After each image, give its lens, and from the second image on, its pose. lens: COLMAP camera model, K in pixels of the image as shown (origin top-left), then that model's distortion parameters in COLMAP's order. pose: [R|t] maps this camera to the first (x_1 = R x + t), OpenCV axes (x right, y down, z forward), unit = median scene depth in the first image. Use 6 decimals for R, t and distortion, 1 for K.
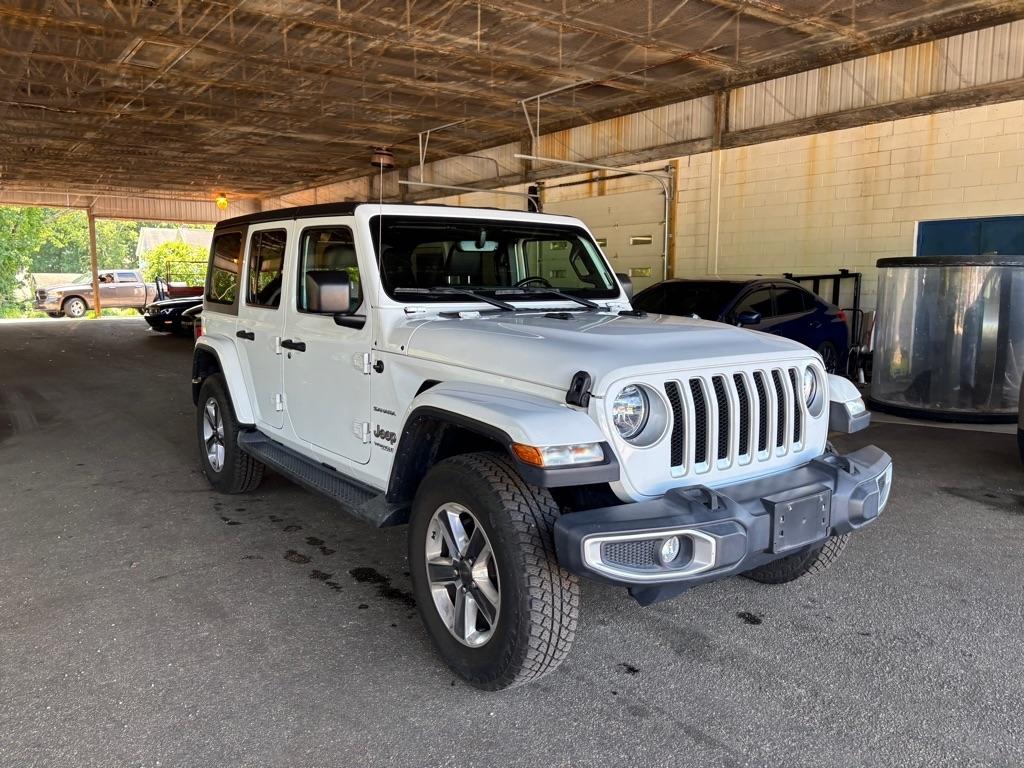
lens RADIAL K [[774.2, 0, 502.9], [0, 774.2, 368.8], [0, 0, 1]] dist [0.053230, -0.063066]
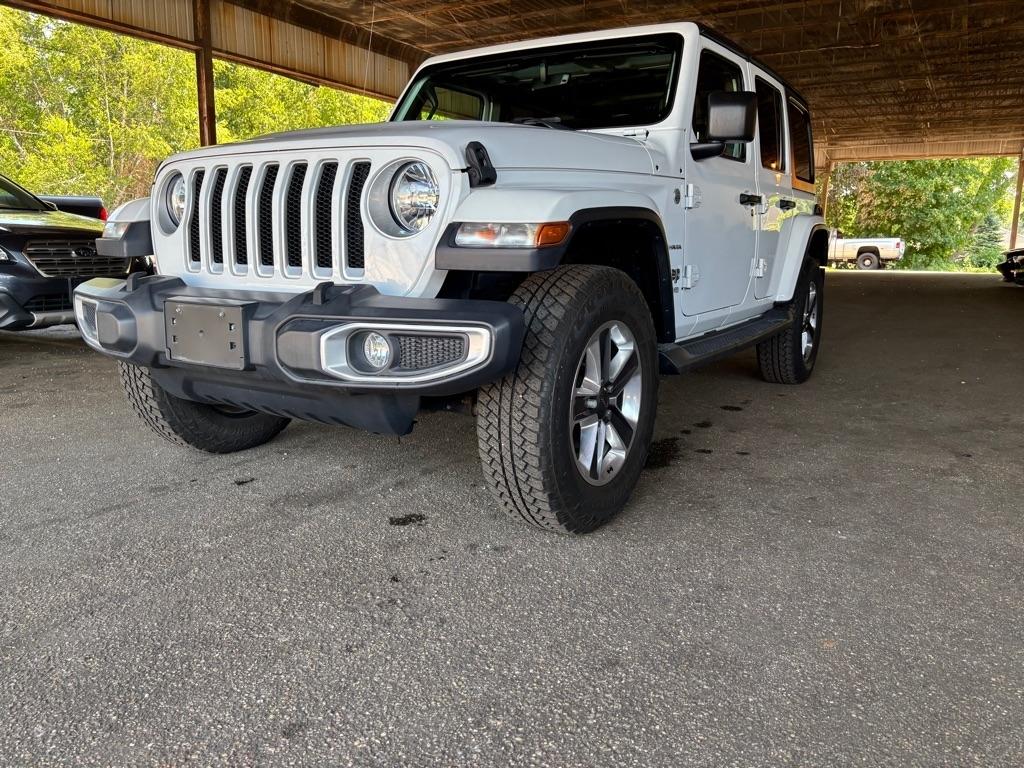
lens RADIAL K [[774.2, 0, 510.1], [0, 774.2, 371.3], [0, 0, 1]] dist [0.053230, -0.063066]
pose [[0.390762, 0.155586, -0.907247, 0.705550], [-0.117538, 0.985977, 0.118463, 0.056040], [0.912957, 0.060345, 0.403570, 0.547376]]
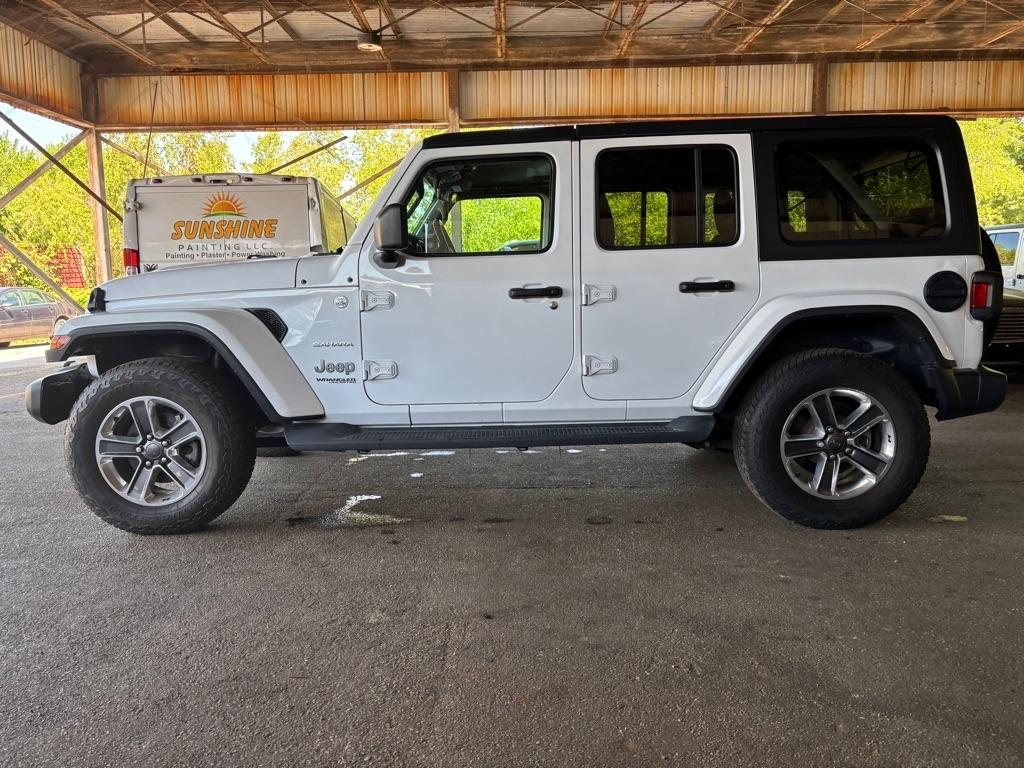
lens RADIAL K [[774.2, 0, 504.7], [0, 774.2, 375.6], [0, 0, 1]] dist [0.053230, -0.063066]
pose [[-0.604152, 0.098639, -0.790740, 0.661624], [-0.076055, 0.980642, 0.180436, -0.102317], [0.793231, 0.169150, -0.584955, 1.494421]]
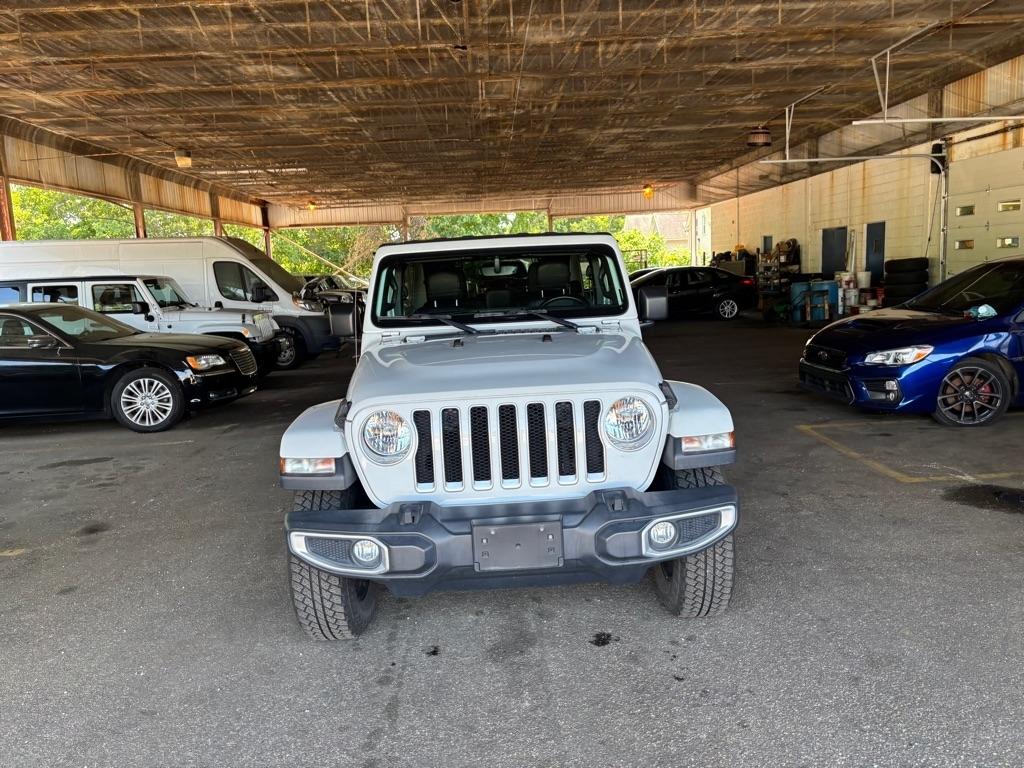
lens RADIAL K [[774.2, 0, 515.4], [0, 774.2, 375.3], [0, 0, 1]] dist [0.053230, -0.063066]
pose [[0.826077, 0.034131, -0.562523, 0.551425], [-0.011364, 0.998970, 0.043923, -0.049640], [0.563443, -0.029891, 0.825614, 0.070250]]
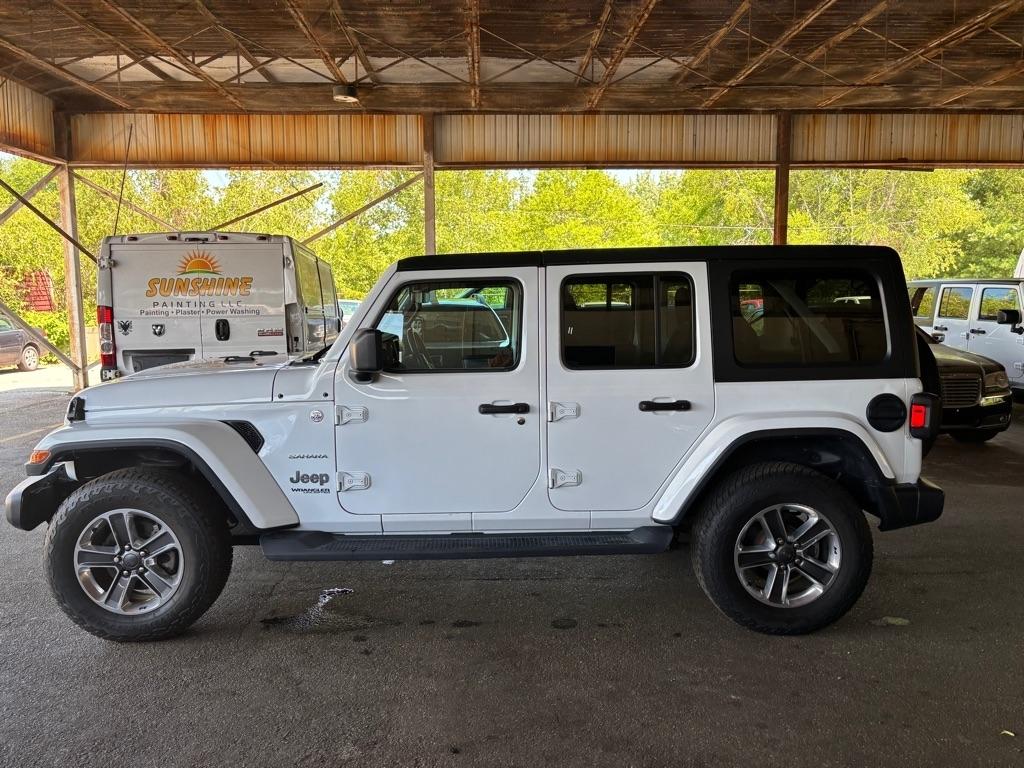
lens RADIAL K [[774.2, 0, 504.3], [0, 774.2, 377.4], [0, 0, 1]] dist [0.053230, -0.063066]
pose [[-0.577874, 0.085653, -0.811619, 0.677618], [-0.086943, 0.982357, 0.165575, -0.208060], [0.811481, 0.166246, -0.560232, 1.501499]]
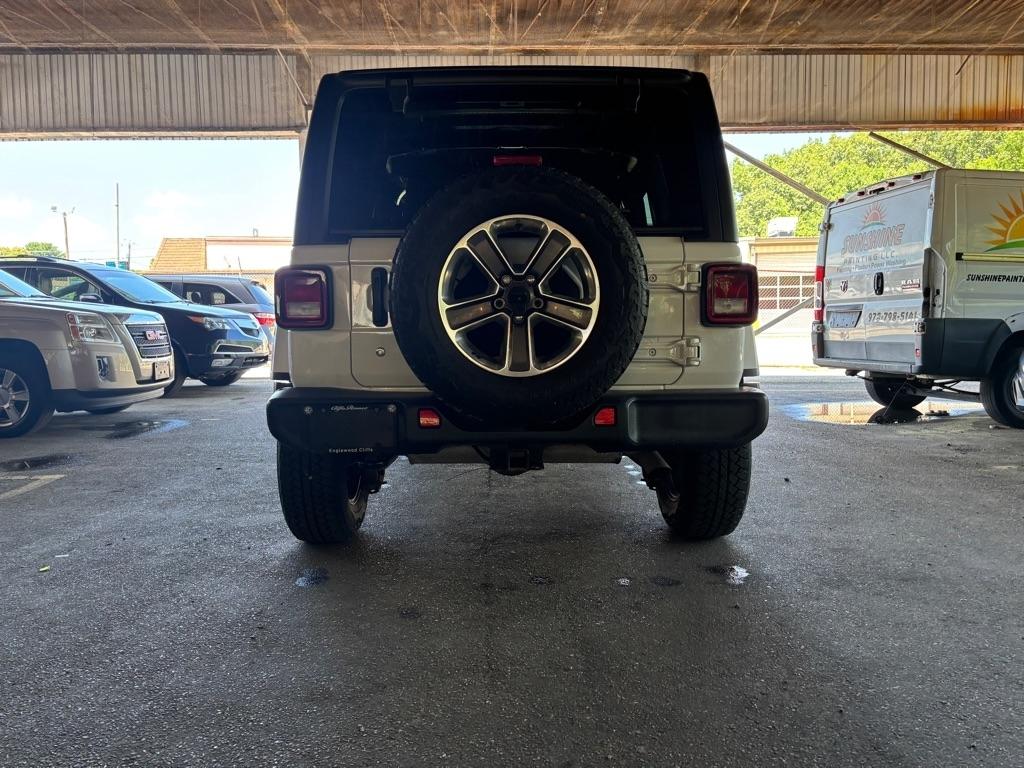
lens RADIAL K [[774.2, 0, 505.8], [0, 774.2, 367.8], [0, 0, 1]] dist [0.053230, -0.063066]
pose [[-0.818289, -0.030250, 0.574010, -0.661532], [0.070755, 0.985719, 0.152812, -0.102157], [-0.570435, 0.165659, -0.804463, 1.789123]]
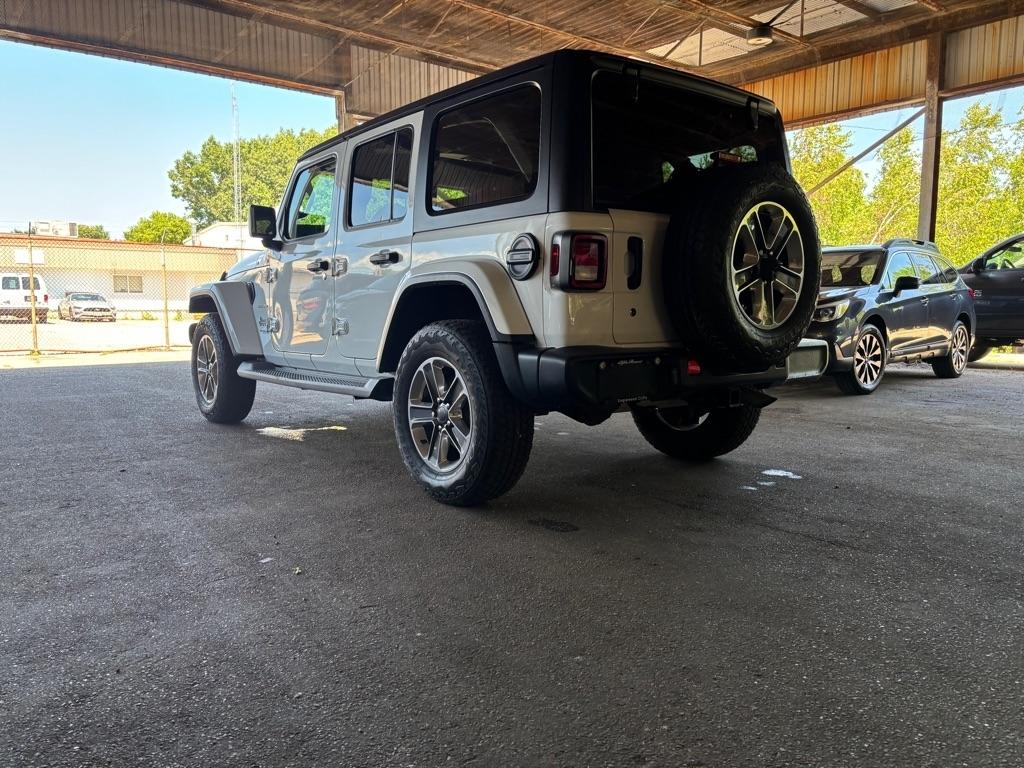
lens RADIAL K [[774.2, 0, 511.7], [0, 774.2, 381.7], [0, 0, 1]] dist [0.053230, -0.063066]
pose [[-0.998625, 0.003302, -0.052313, -0.125619], [-0.007681, 0.978025, 0.208348, -0.109638], [0.051851, 0.208463, -0.976655, 2.015375]]
